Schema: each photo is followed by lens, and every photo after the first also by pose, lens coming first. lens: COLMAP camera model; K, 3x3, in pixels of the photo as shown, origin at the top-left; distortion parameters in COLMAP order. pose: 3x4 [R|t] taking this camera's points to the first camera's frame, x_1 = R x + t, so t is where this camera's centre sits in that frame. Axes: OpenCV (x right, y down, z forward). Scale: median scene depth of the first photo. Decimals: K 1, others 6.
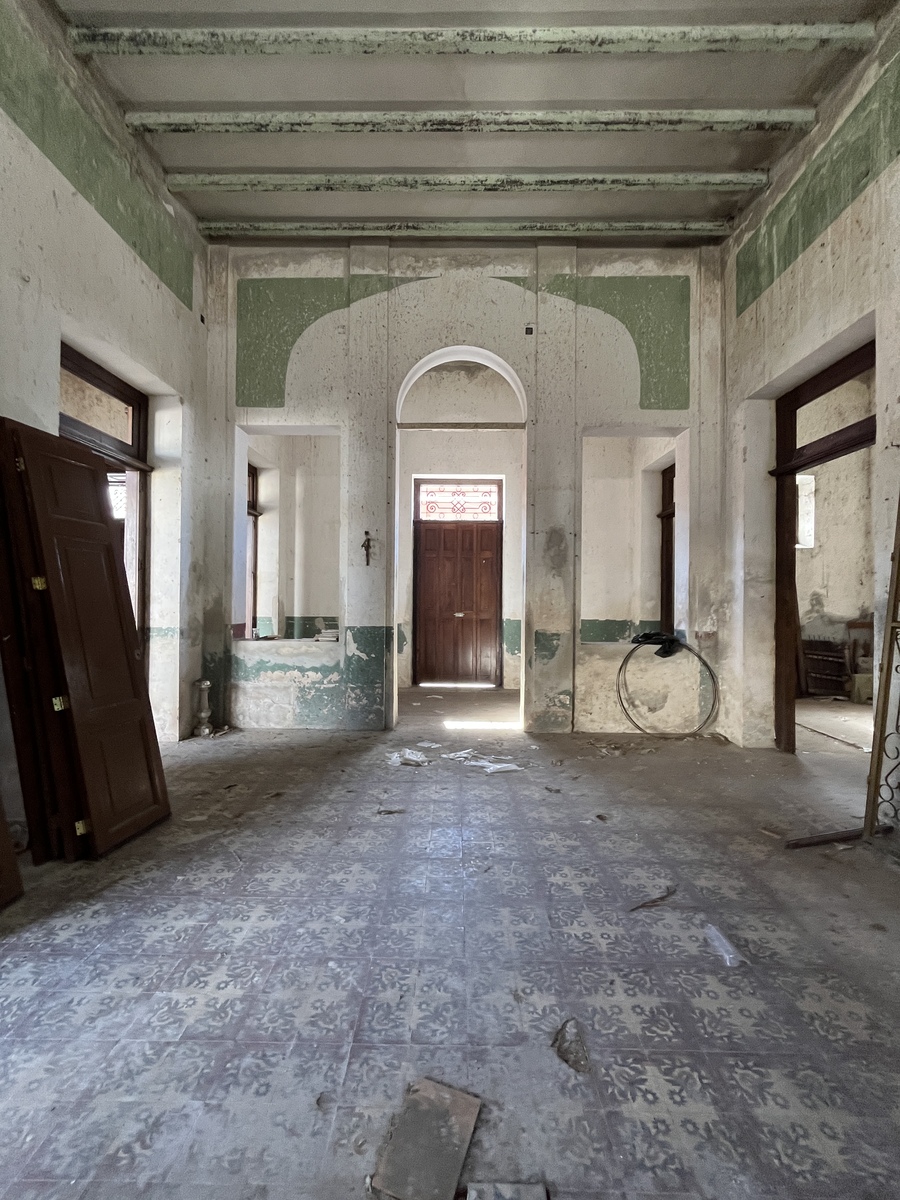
lens RADIAL K [[486.1, 0, 450.4], [0, 486.1, 597.2], [0, 0, 1]] dist [-0.001704, -0.000883]
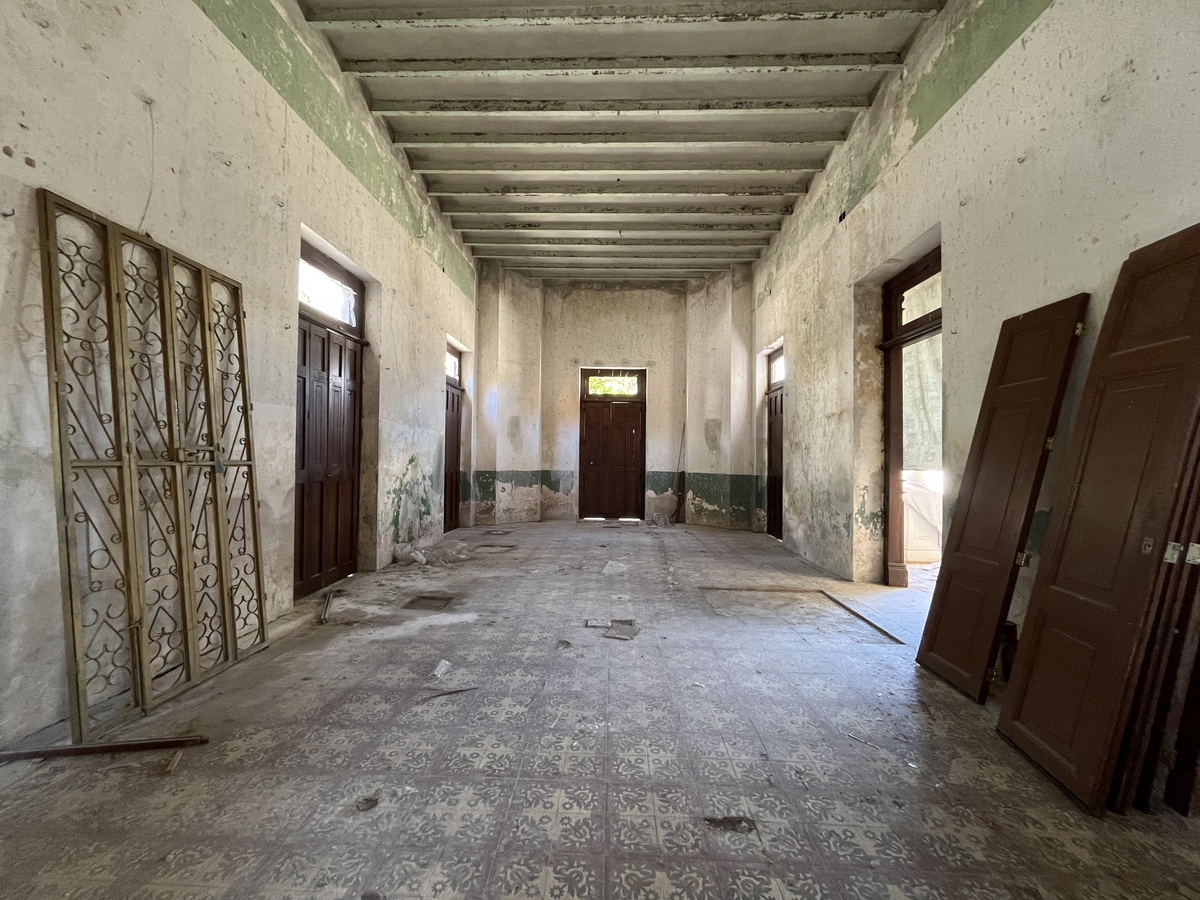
lens RADIAL K [[486.1, 0, 598.0], [0, 486.1, 448.7], [0, 0, 1]] dist [-0.001704, -0.000883]
pose [[-0.999573, -0.021769, 0.019508, 0.039852], [-0.022219, 0.999485, -0.023143, 0.036712], [-0.018994, -0.023567, -0.999542, 2.142775]]
